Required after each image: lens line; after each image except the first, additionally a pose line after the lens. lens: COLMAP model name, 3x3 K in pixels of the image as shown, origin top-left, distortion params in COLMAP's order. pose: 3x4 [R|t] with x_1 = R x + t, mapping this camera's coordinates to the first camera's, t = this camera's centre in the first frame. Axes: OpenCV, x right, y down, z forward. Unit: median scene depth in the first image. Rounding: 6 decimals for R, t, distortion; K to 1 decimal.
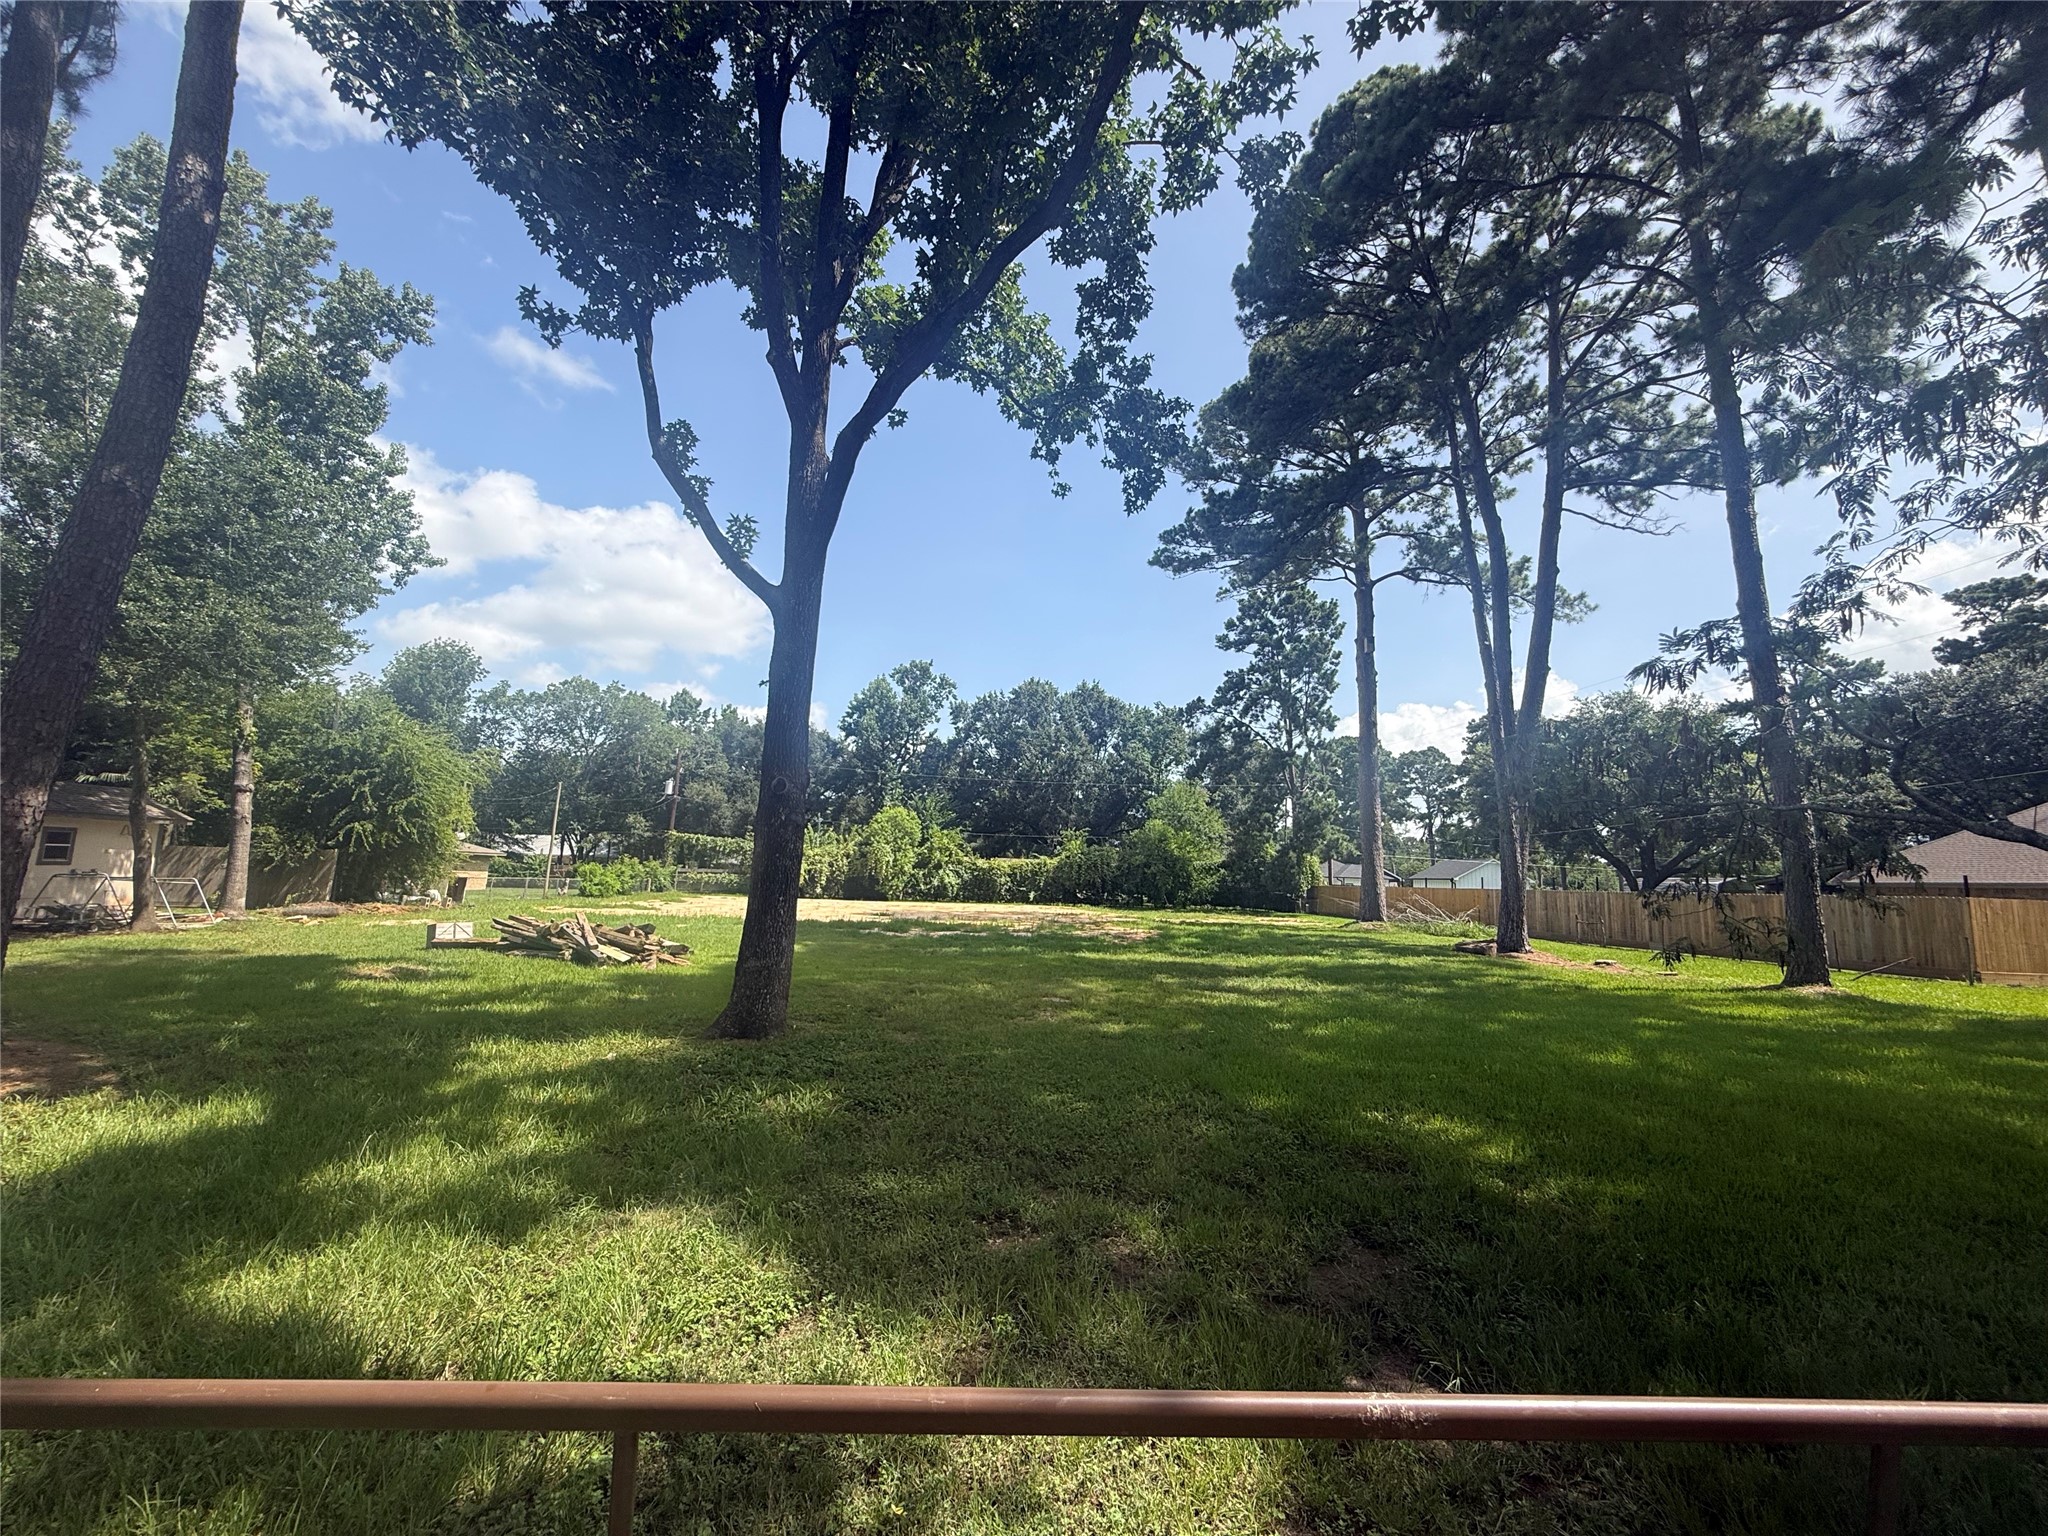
lens RADIAL K [[824.8, 0, 1025.6], [0, 824.8, 776.9], [0, 0, 1]] dist [0.001895, 0.000714]
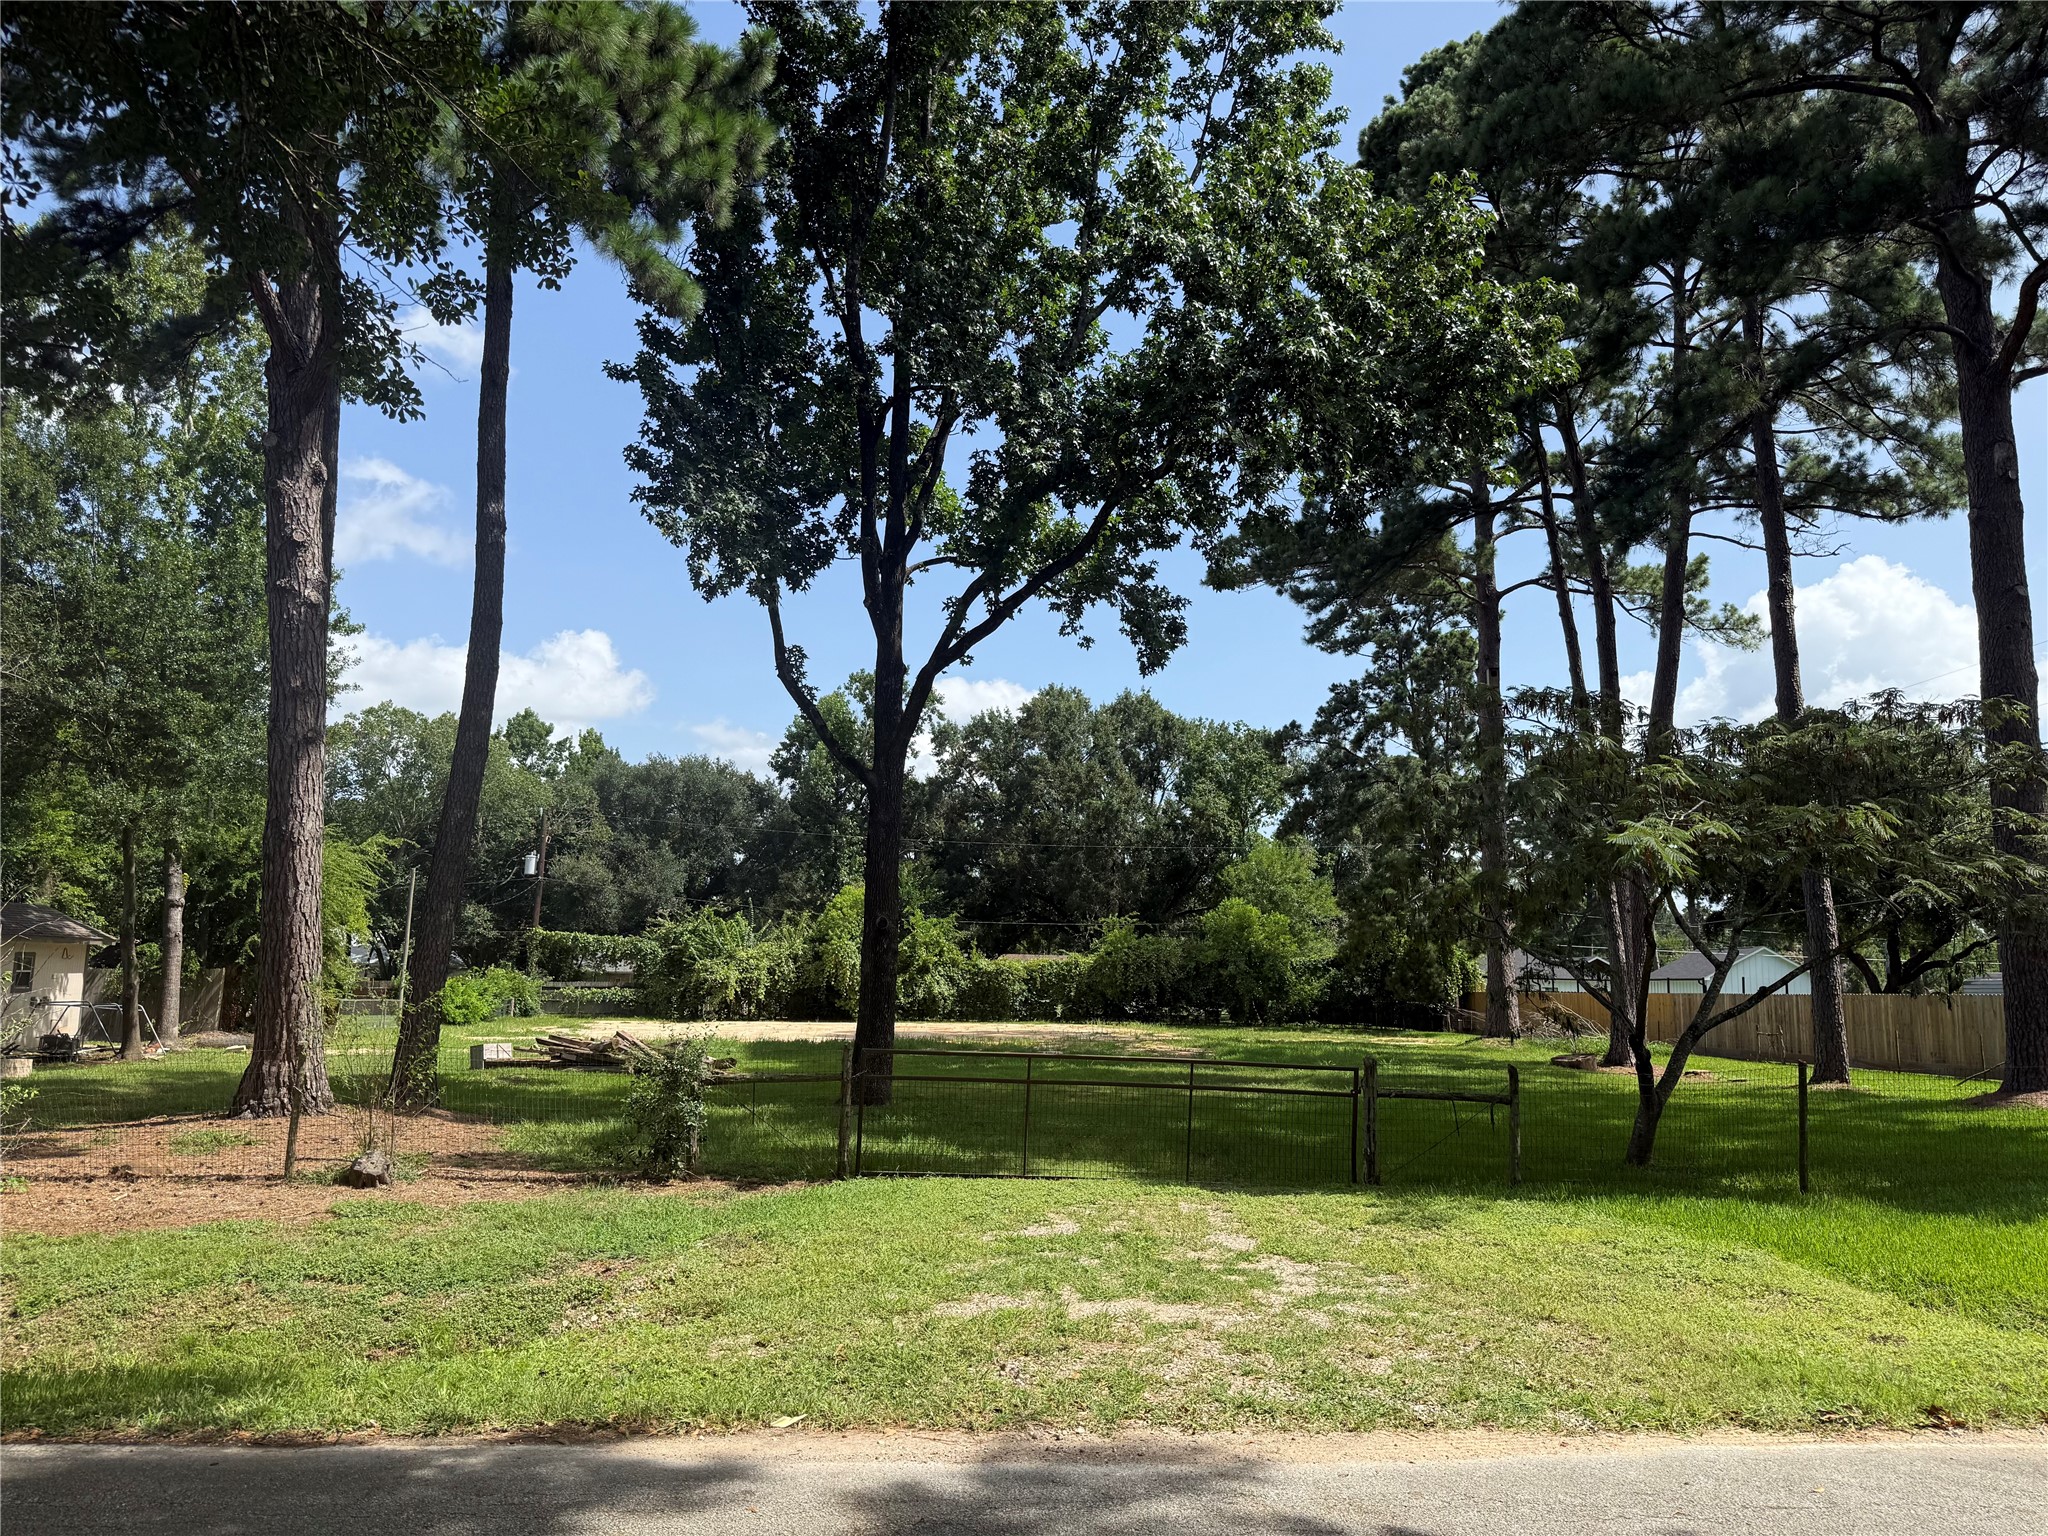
lens RADIAL K [[1441.9, 0, 1025.0], [0, 1441.9, 779.9], [0, 0, 1]] dist [0.072307, -0.095049]
pose [[0.999823, -0.016588, -0.008860, -0.007622], [0.016426, 0.999701, -0.018104, -0.037381], [0.009158, 0.017956, 0.999797, -0.286806]]
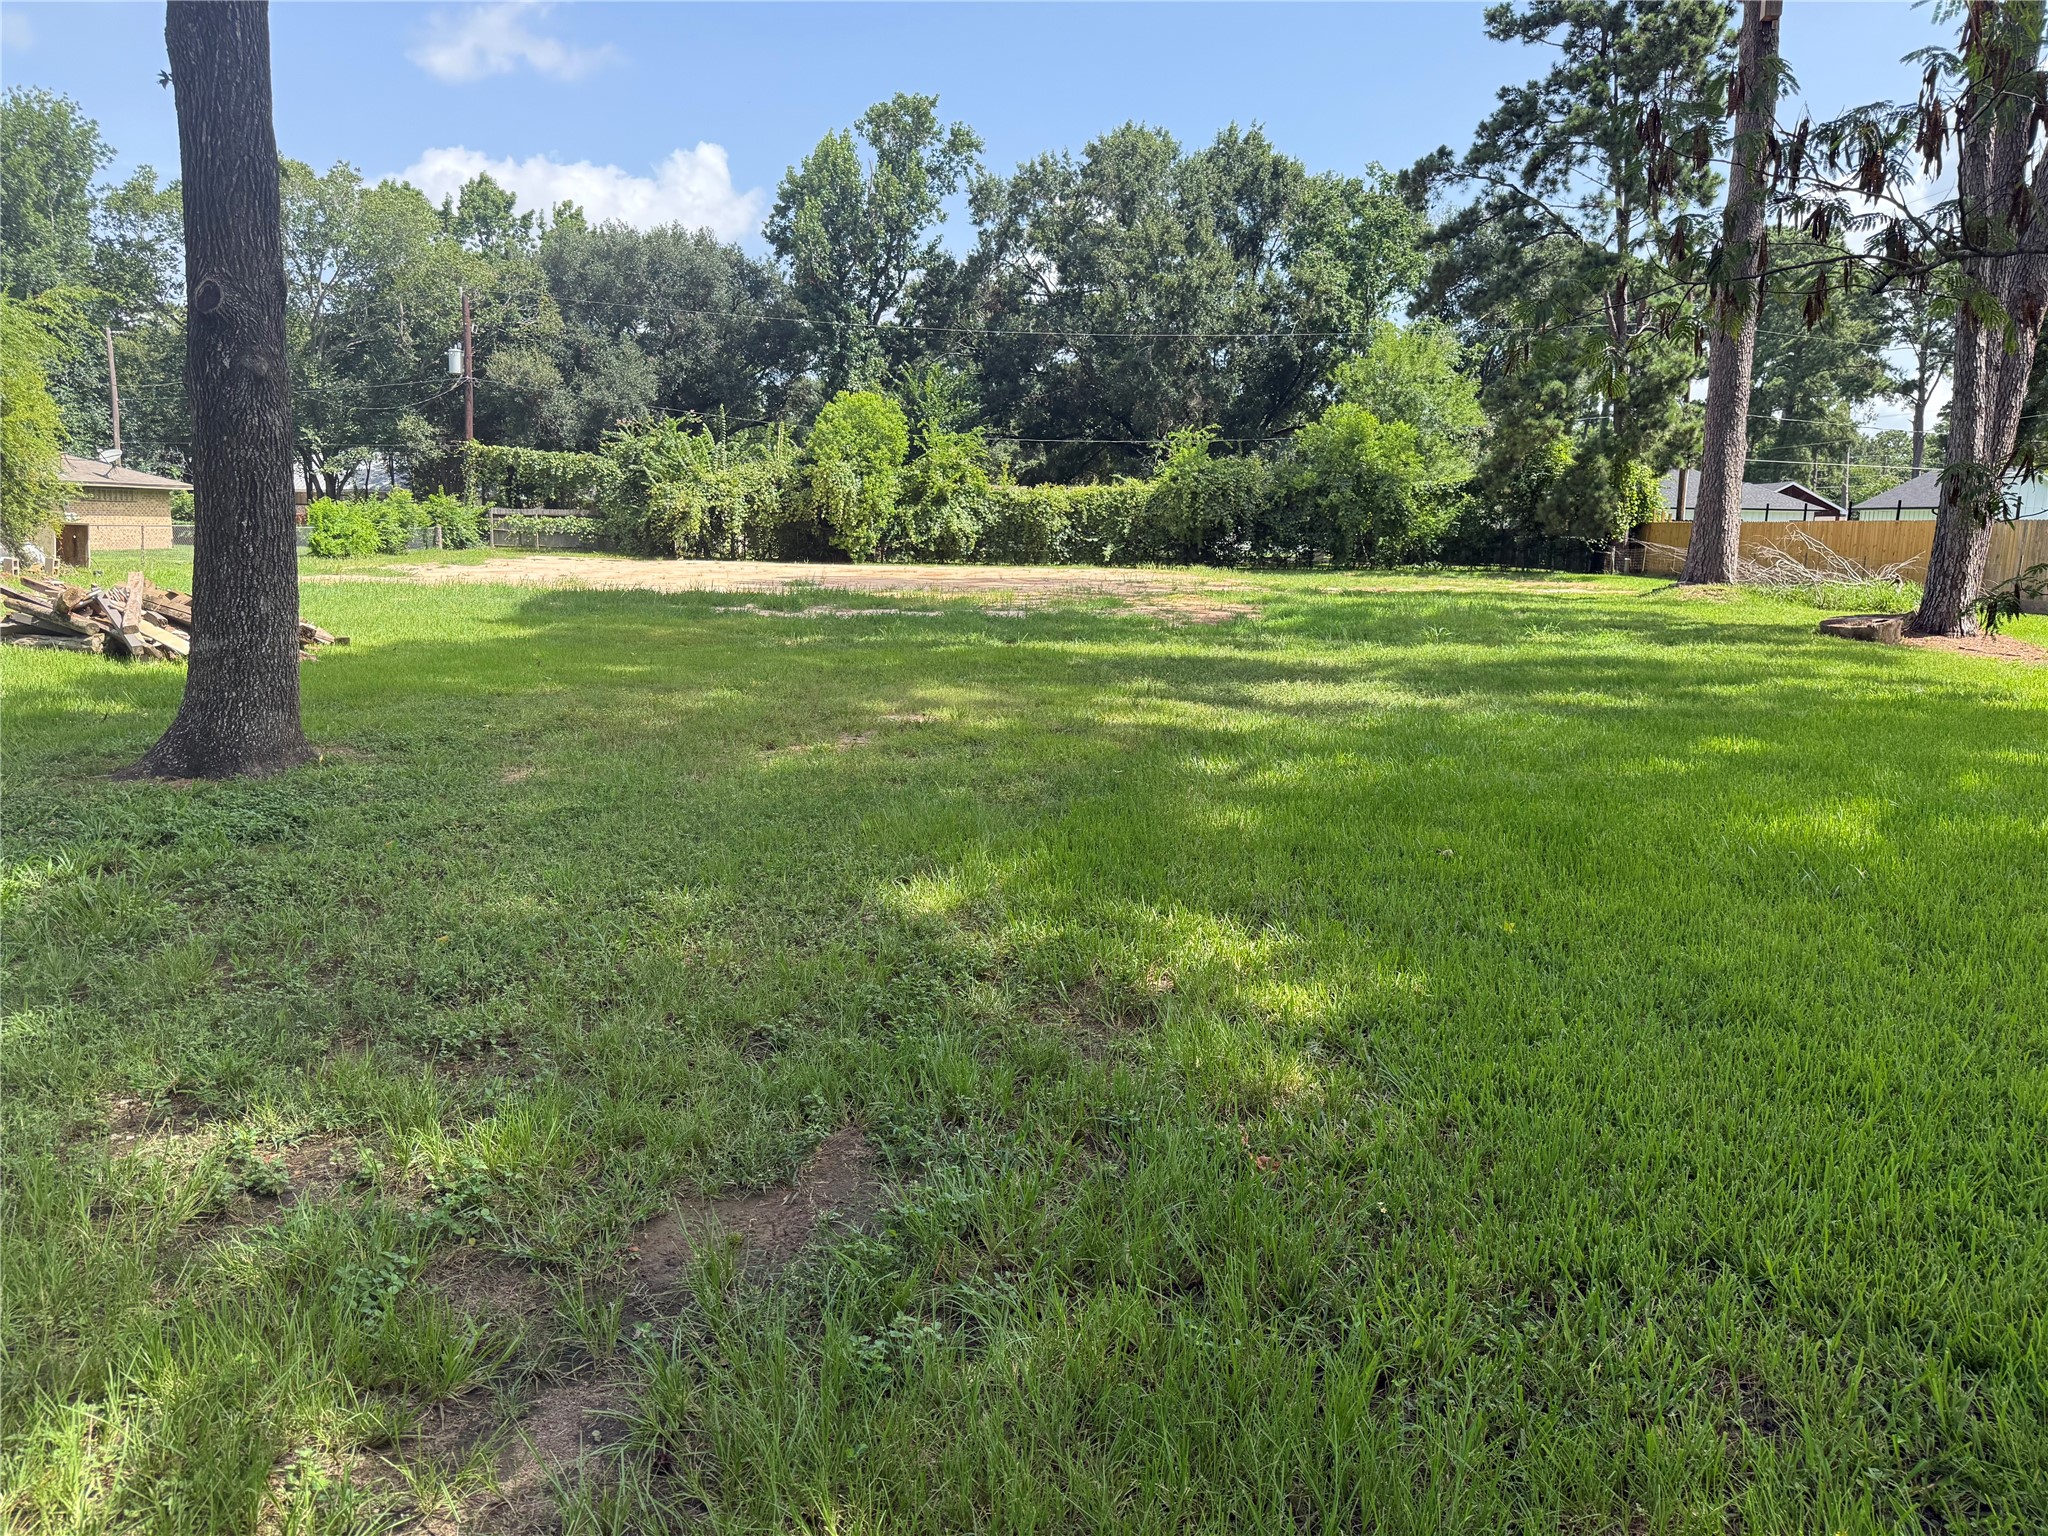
lens RADIAL K [[1441.9, 0, 1022.9], [0, 1441.9, 783.6], [0, 0, 1]] dist [0.072307, -0.095049]
pose [[0.995009, 0.003431, -0.099722, 0.060917], [0.026019, 0.955911, 0.292500, 0.009432], [0.096328, -0.293635, 0.951052, 0.023024]]
